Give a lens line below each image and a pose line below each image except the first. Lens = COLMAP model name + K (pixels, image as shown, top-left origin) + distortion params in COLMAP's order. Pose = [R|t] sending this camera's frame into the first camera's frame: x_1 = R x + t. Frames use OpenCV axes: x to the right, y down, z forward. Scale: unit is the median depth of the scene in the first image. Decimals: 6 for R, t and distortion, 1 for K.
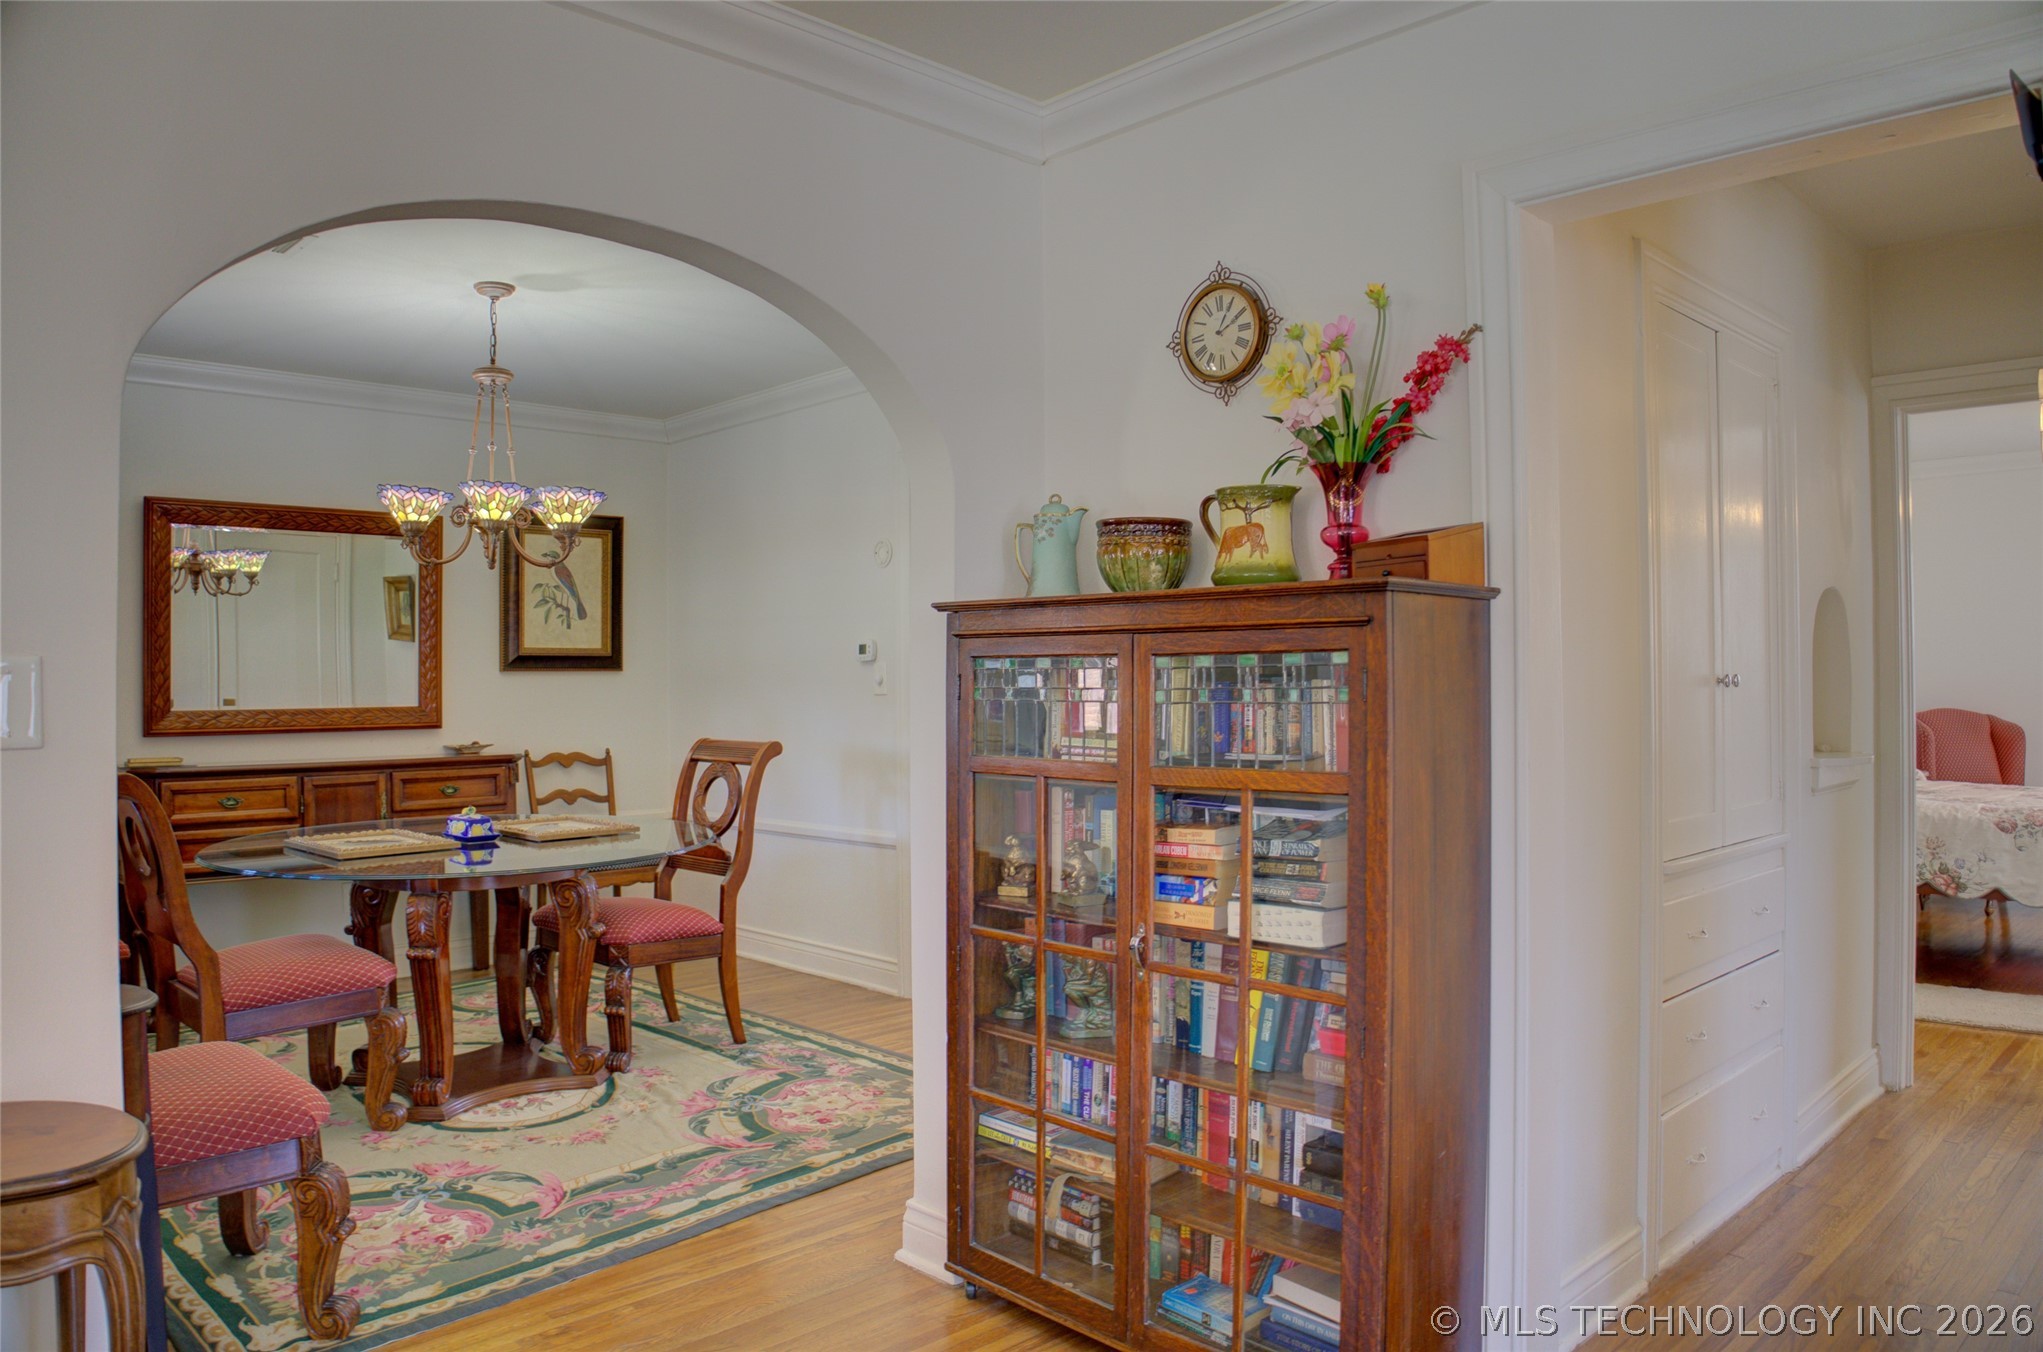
lens RADIAL K [[1385.8, 0, 1021.5], [0, 1385.8, 676.0], [0, 0, 1]] dist [-0.122810, 0.050484]
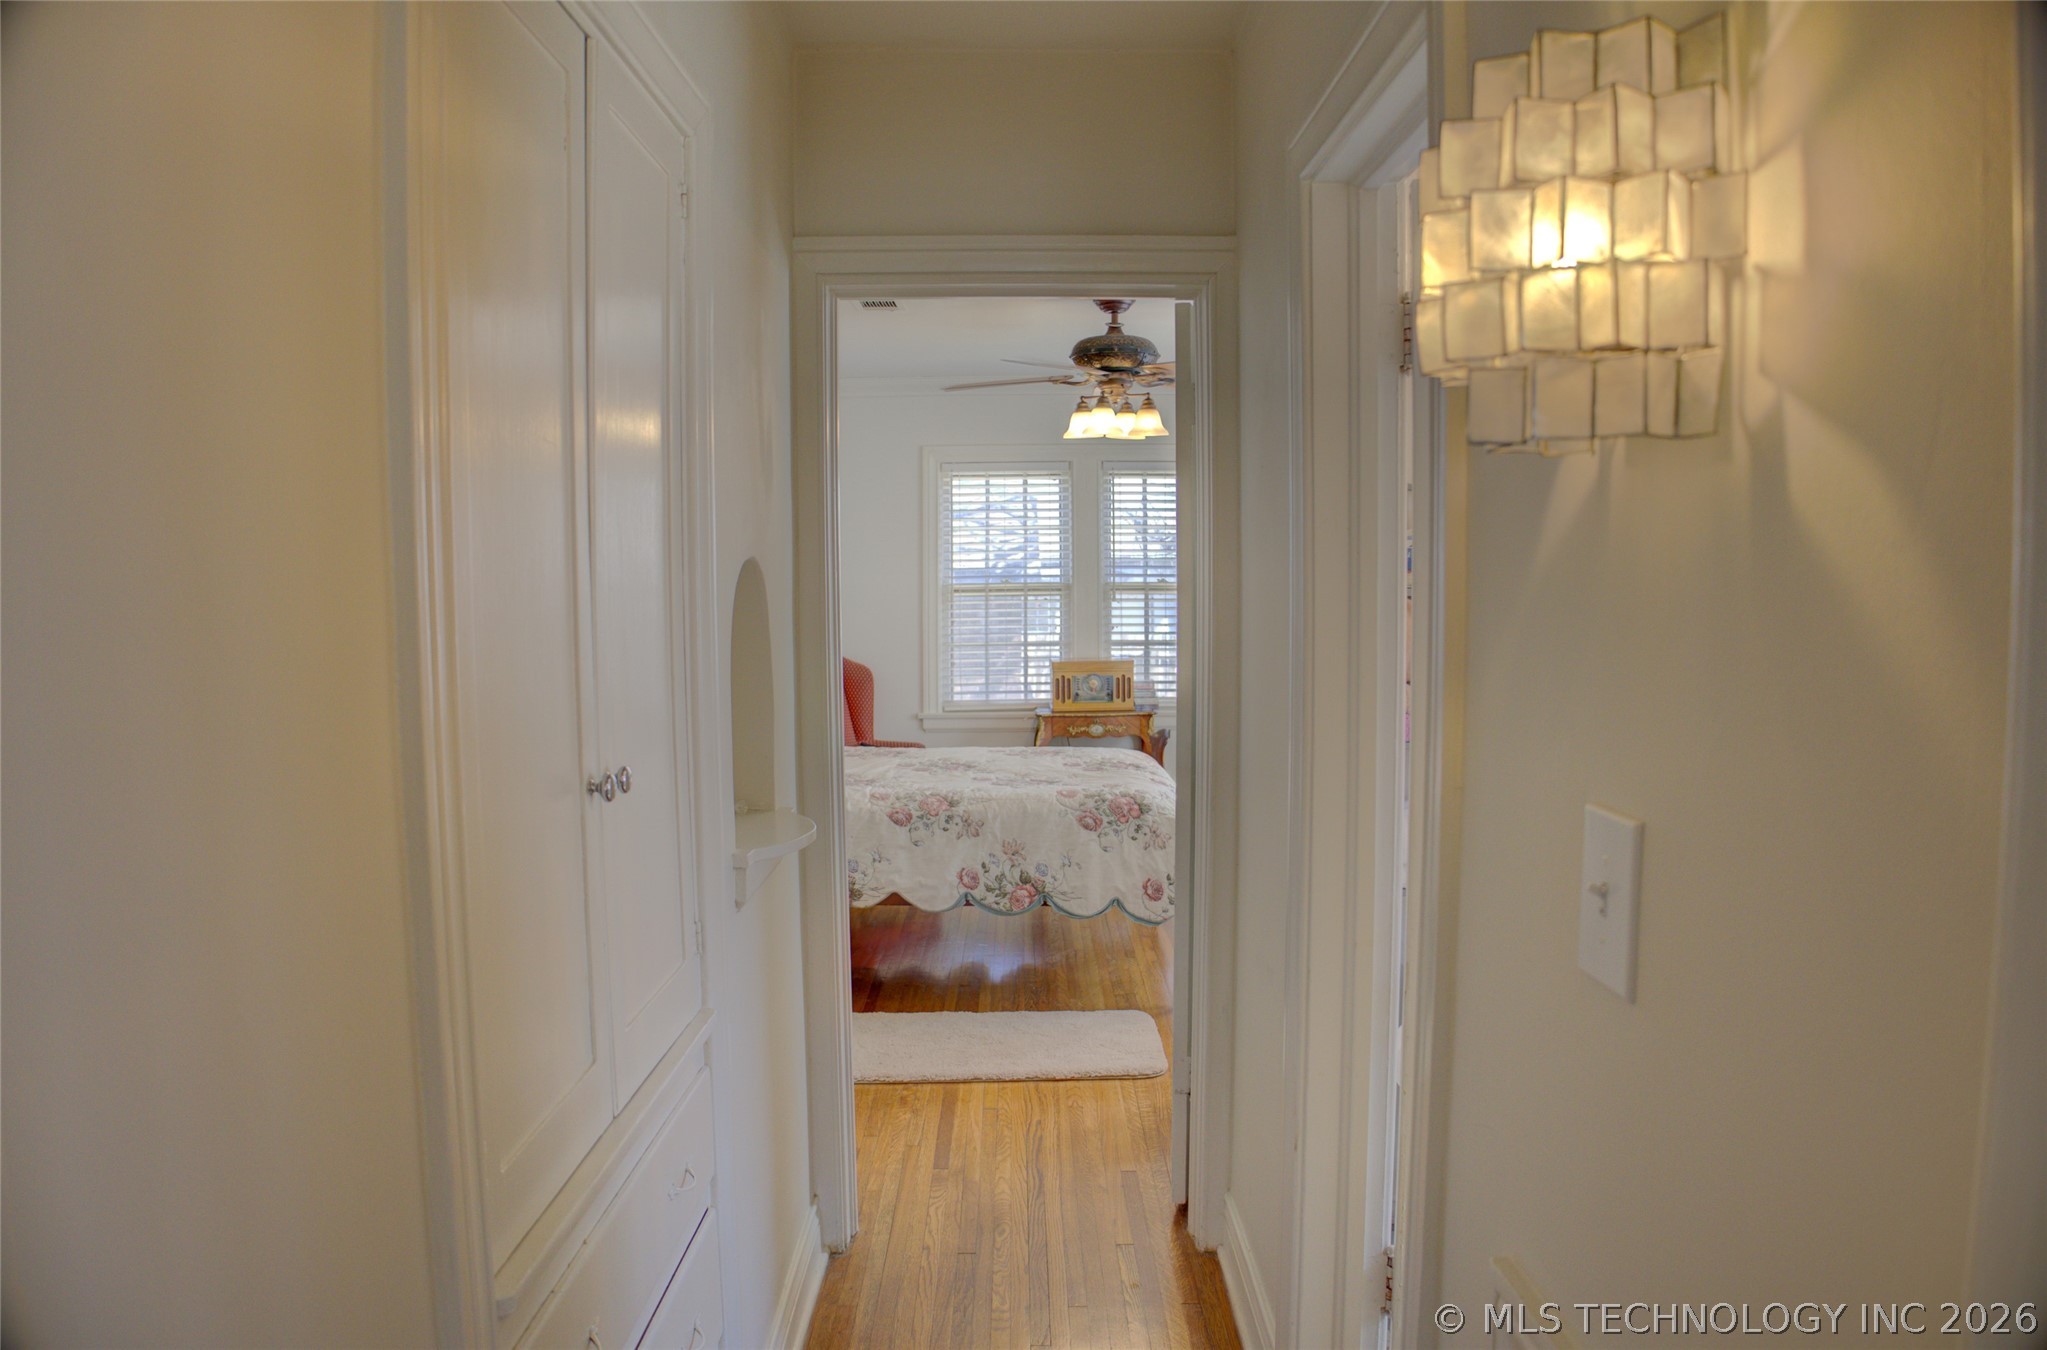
lens RADIAL K [[1391.4, 0, 1023.5], [0, 1391.4, 675.0], [0, 0, 1]] dist [-0.086558, 0.003600]
pose [[0.688368, -0.057934, 0.723044, 0.171096], [0.008430, 0.997377, 0.071889, -0.044318], [-0.725312, -0.043391, 0.687051, 0.348556]]
